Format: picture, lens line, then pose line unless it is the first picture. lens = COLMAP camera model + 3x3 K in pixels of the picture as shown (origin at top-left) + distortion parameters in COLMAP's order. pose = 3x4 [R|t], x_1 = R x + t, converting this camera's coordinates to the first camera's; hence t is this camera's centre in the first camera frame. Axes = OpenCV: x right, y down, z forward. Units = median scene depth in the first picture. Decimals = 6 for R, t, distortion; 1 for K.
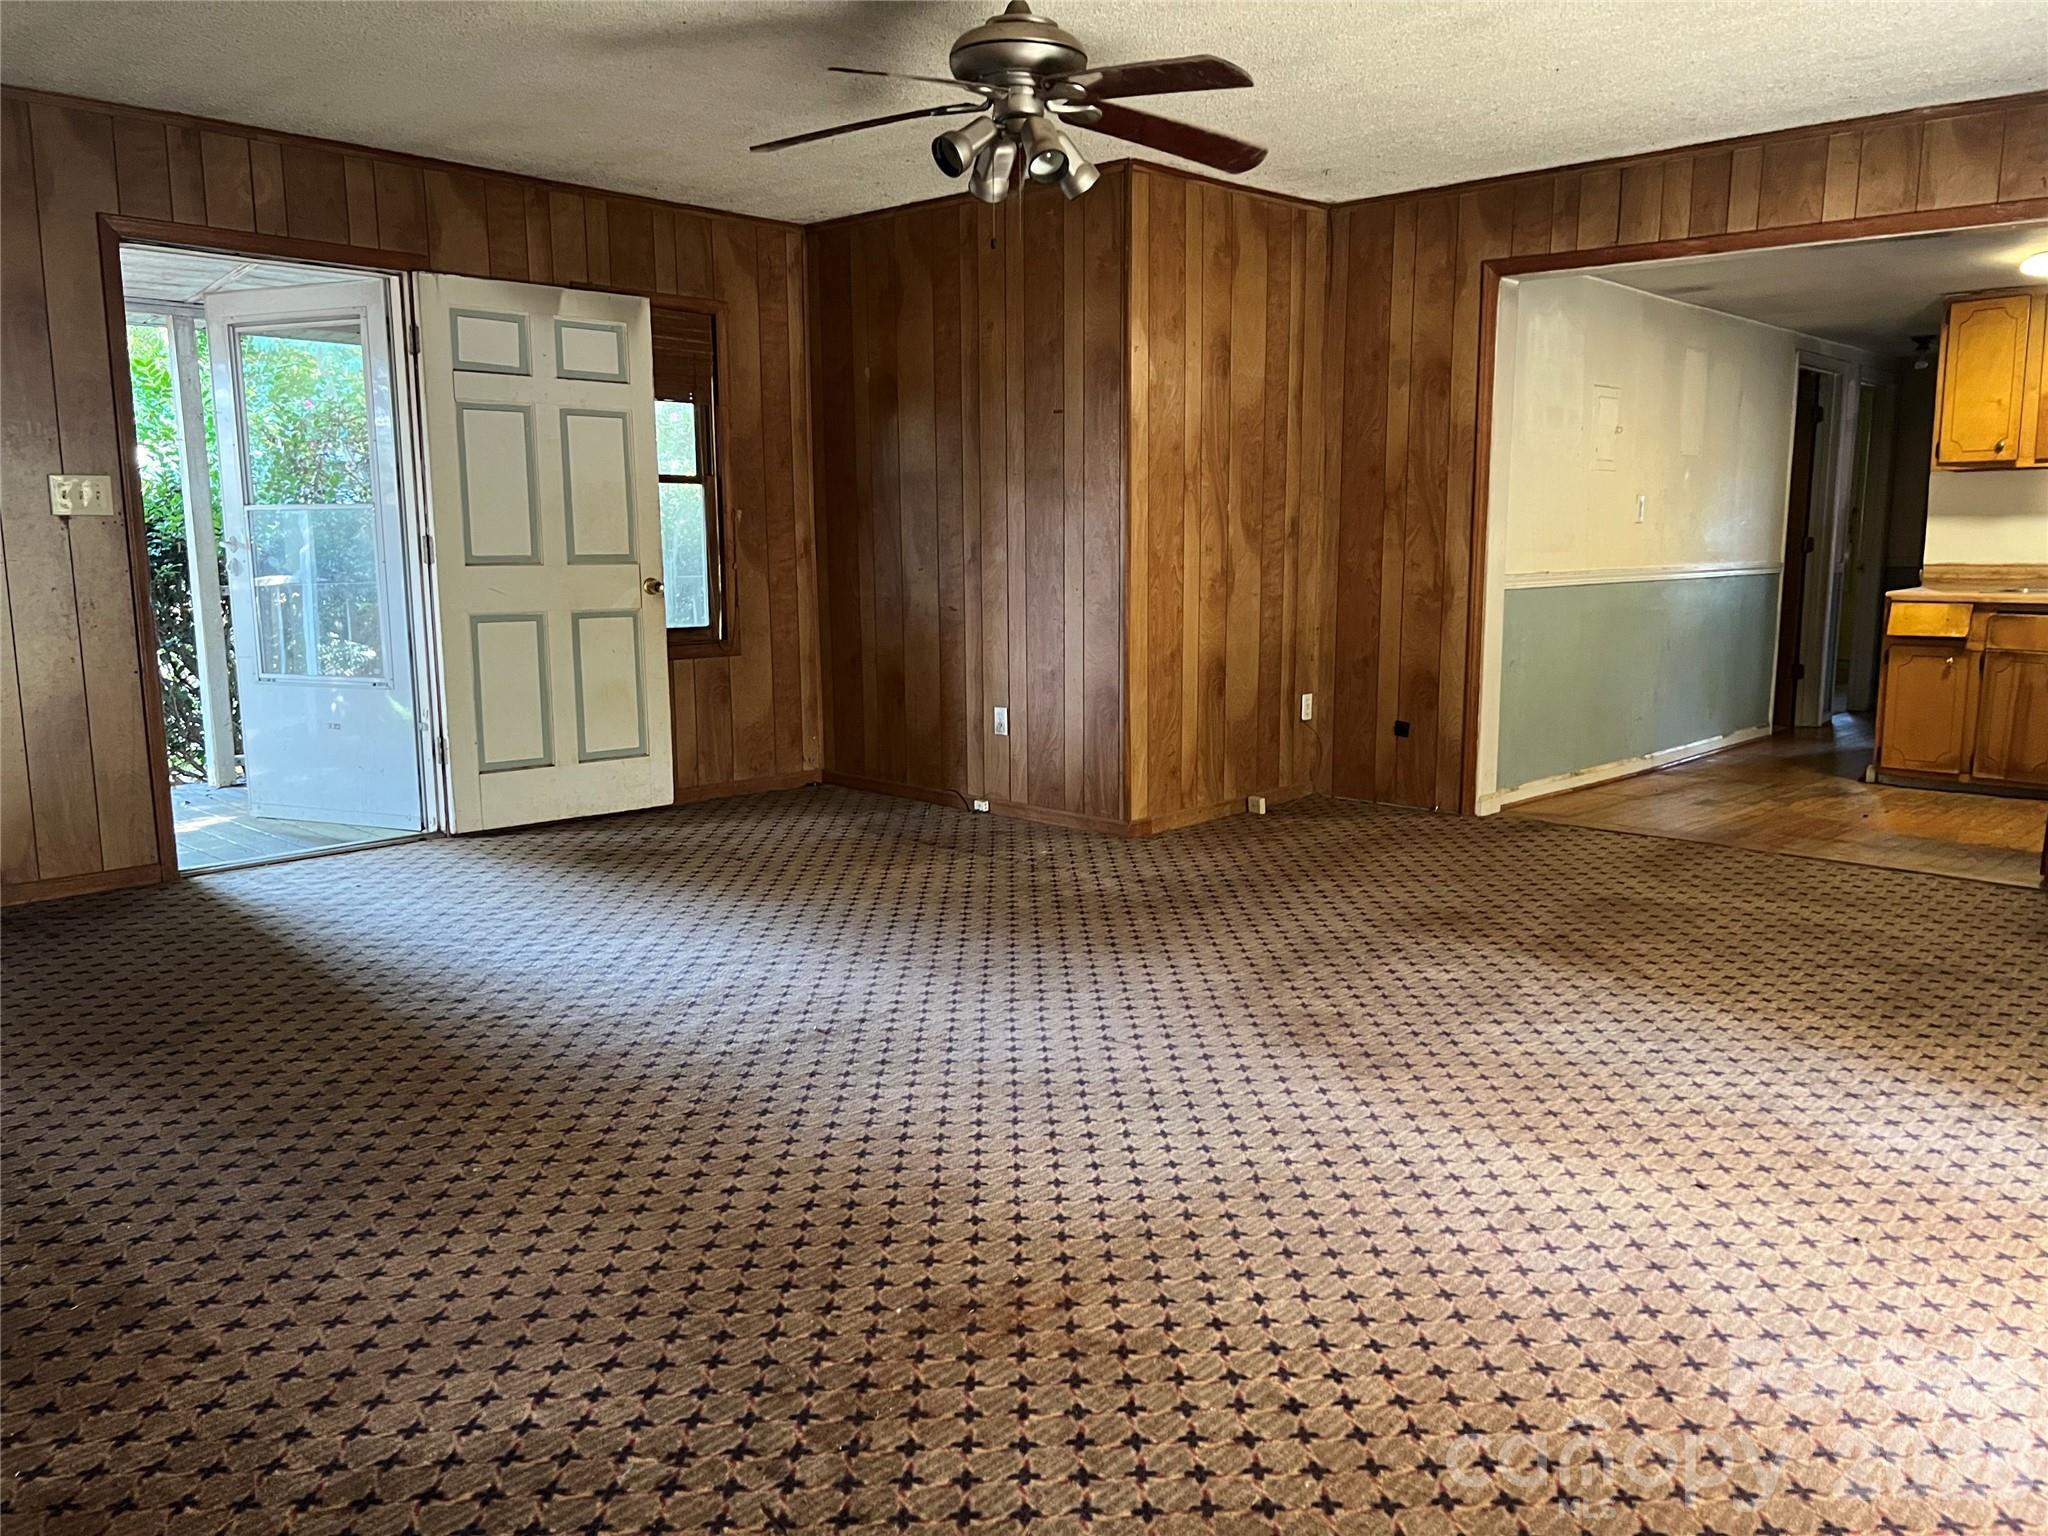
lens RADIAL K [[1558.1, 0, 1024.0], [0, 1558.1, 768.0], [0, 0, 1]] dist [0.056485, -0.059160]
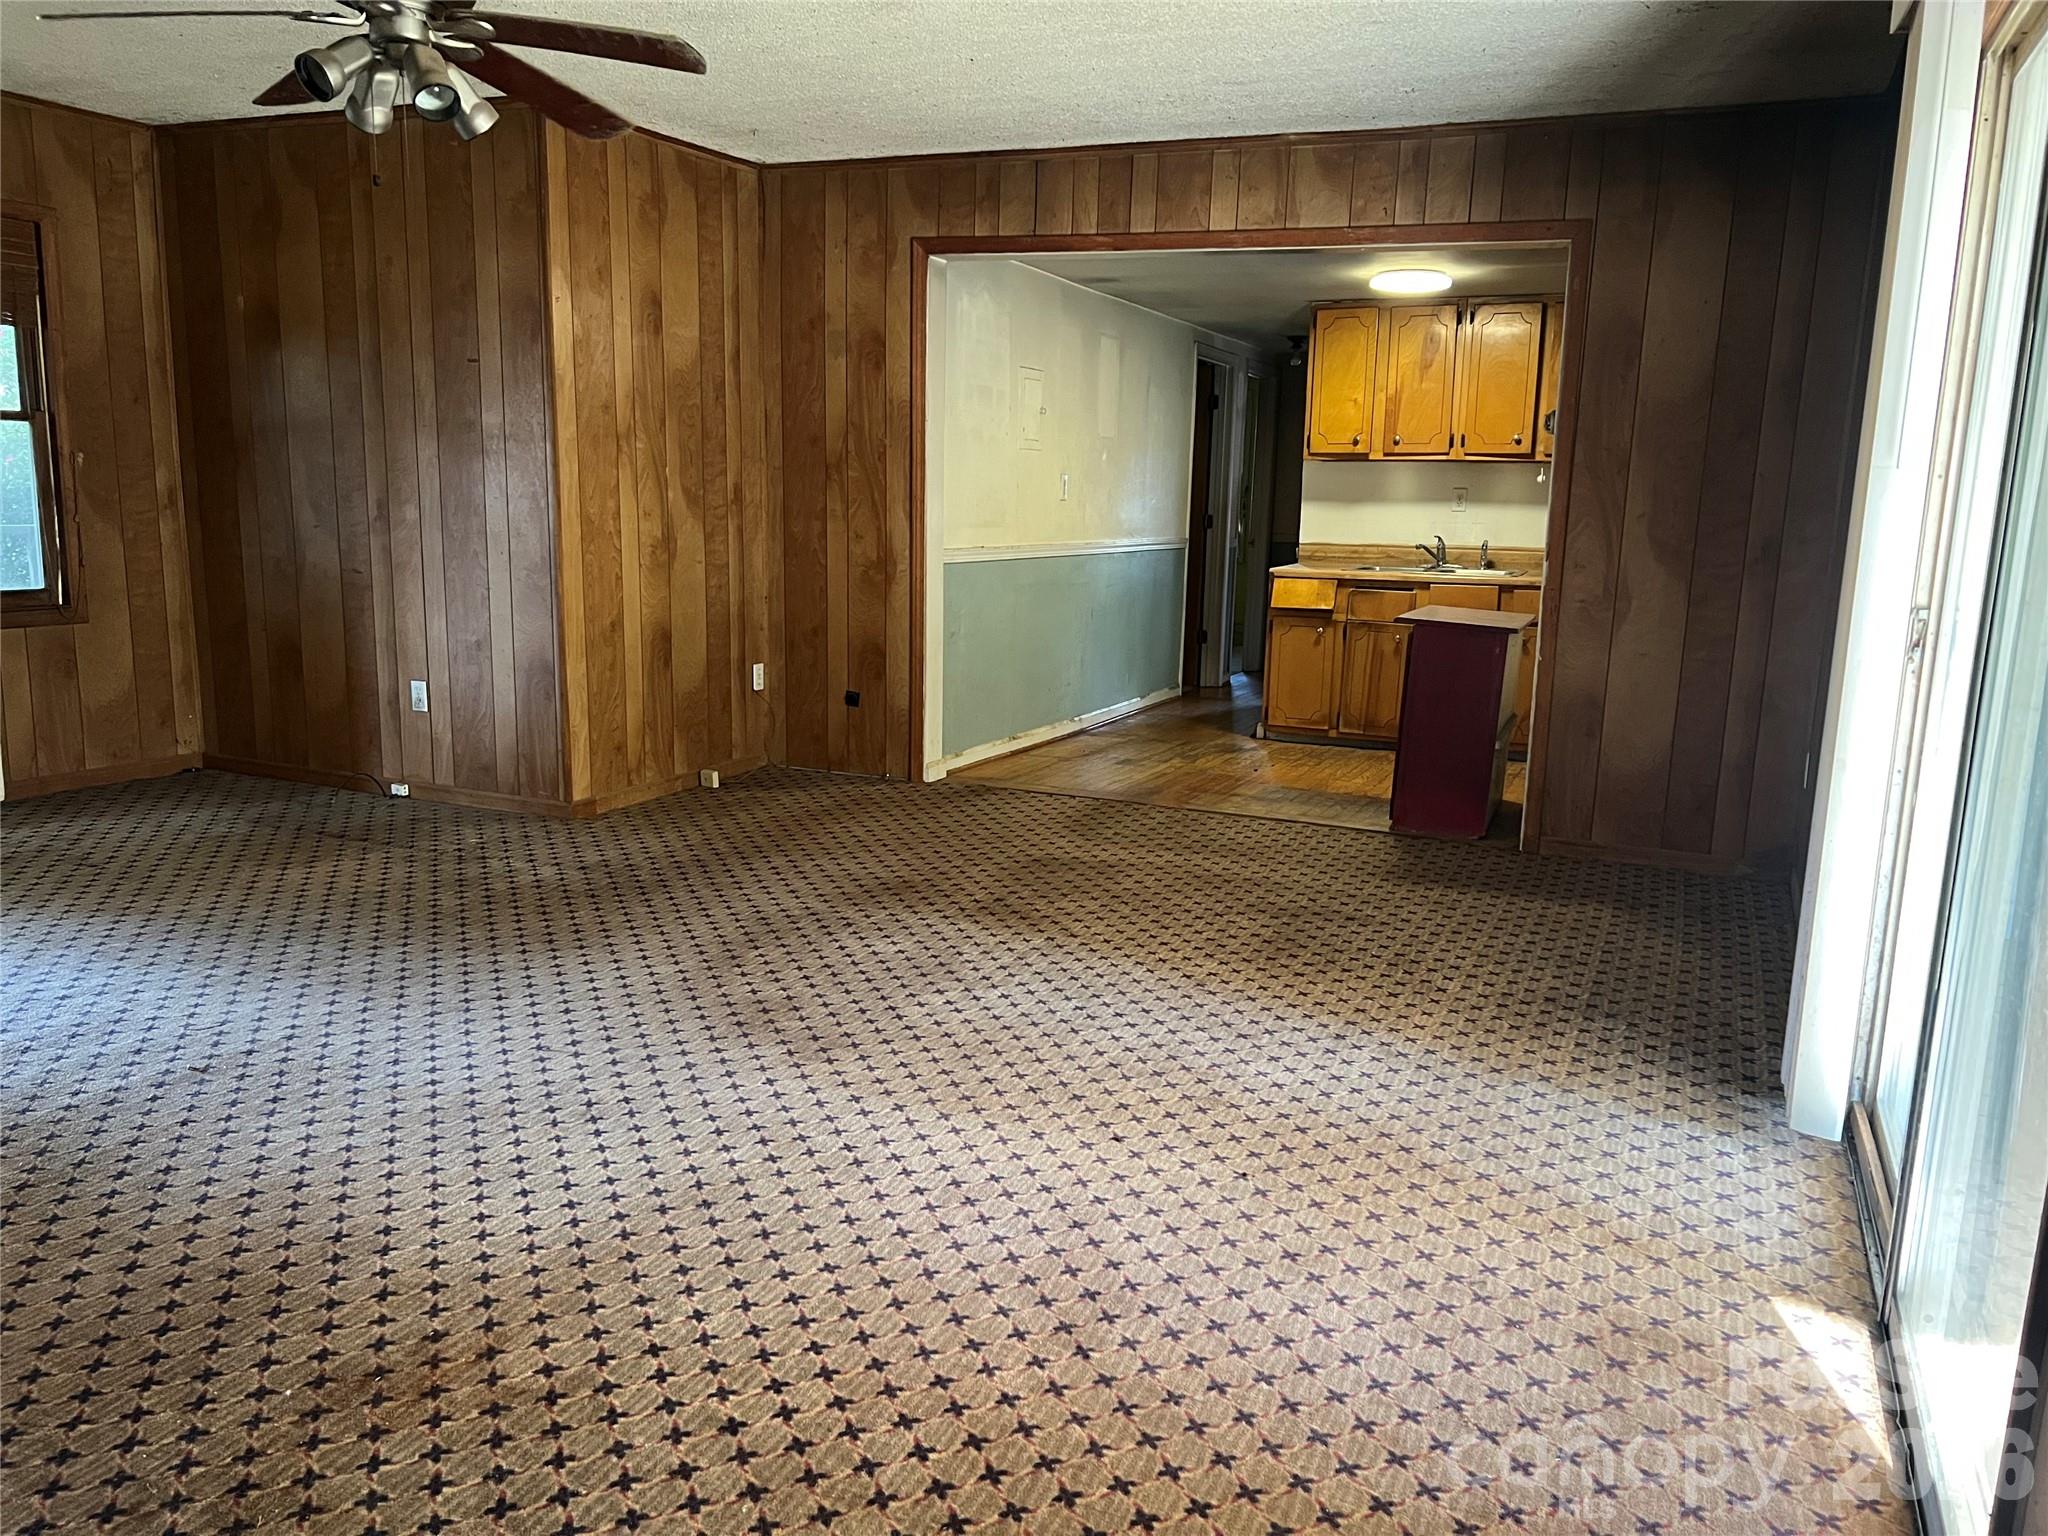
lens RADIAL K [[1564.7, 0, 1024.0], [0, 1564.7, 768.0], [0, 0, 1]] dist [0.099011, -0.116964]
pose [[0.942653, -0.031711, 0.332265, 0.017112], [0.022456, 0.999246, 0.031660, -0.019824], [-0.333018, -0.022383, 0.942655, 0.009812]]
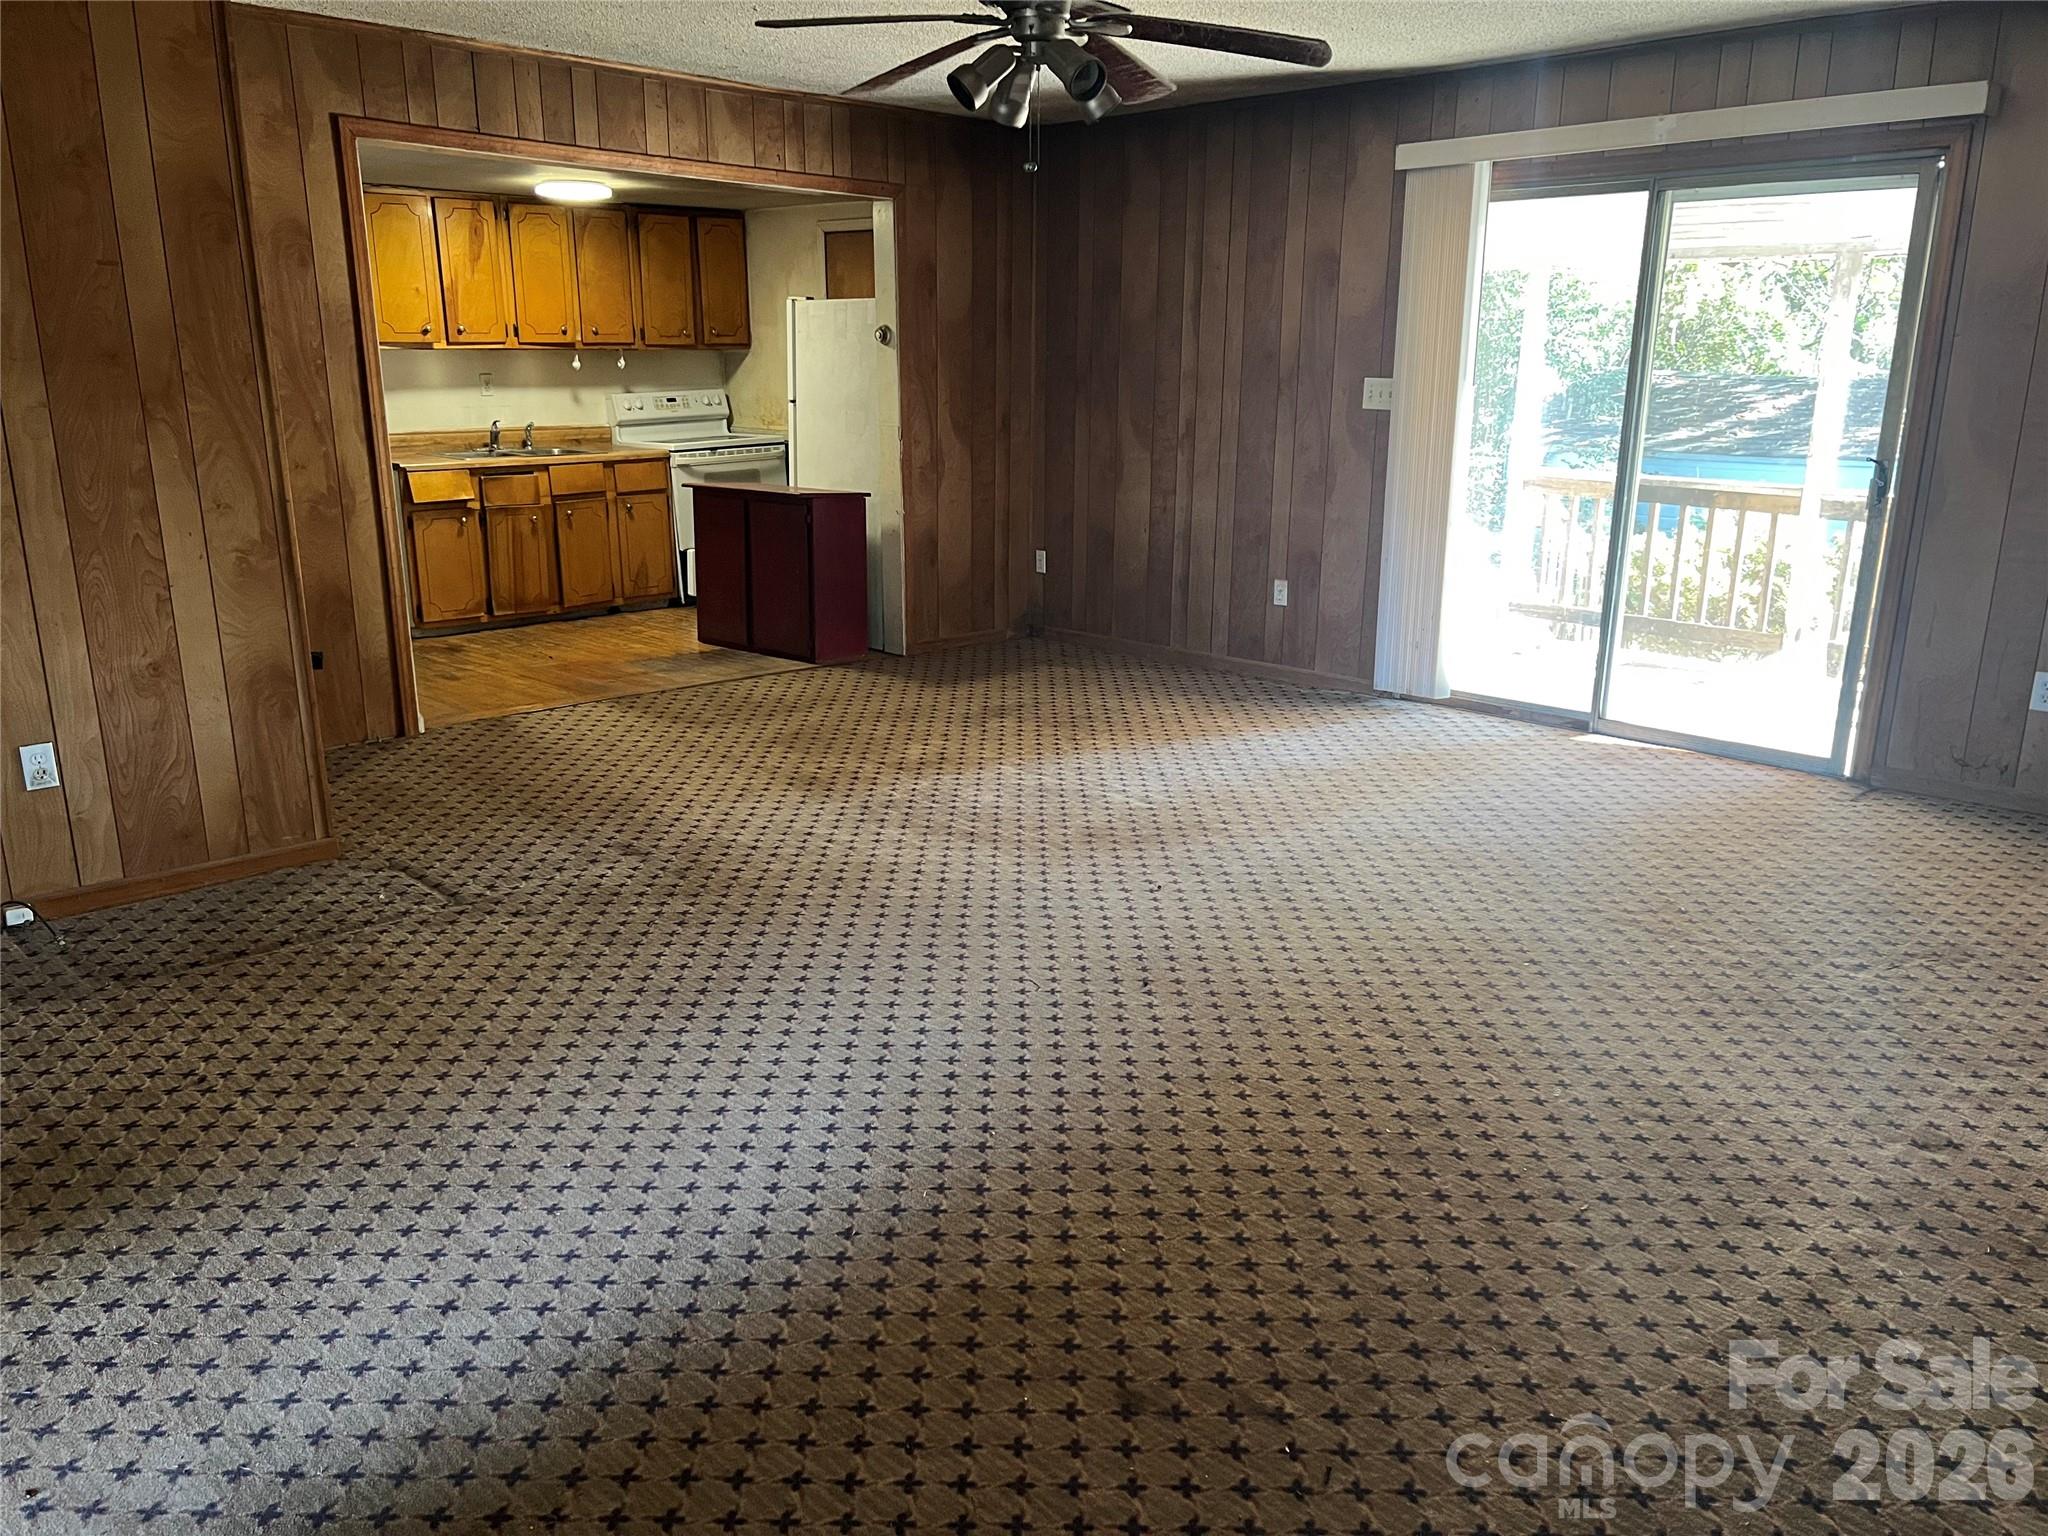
lens RADIAL K [[1564.7, 0, 1024.0], [0, 1564.7, 768.0], [0, 0, 1]] dist [0.099011, -0.116964]
pose [[0.020356, -0.254140, 0.966953, -1.218268], [0.146670, 0.957449, 0.248555, -0.256932], [-0.988976, 0.136764, 0.056765, 1.151629]]
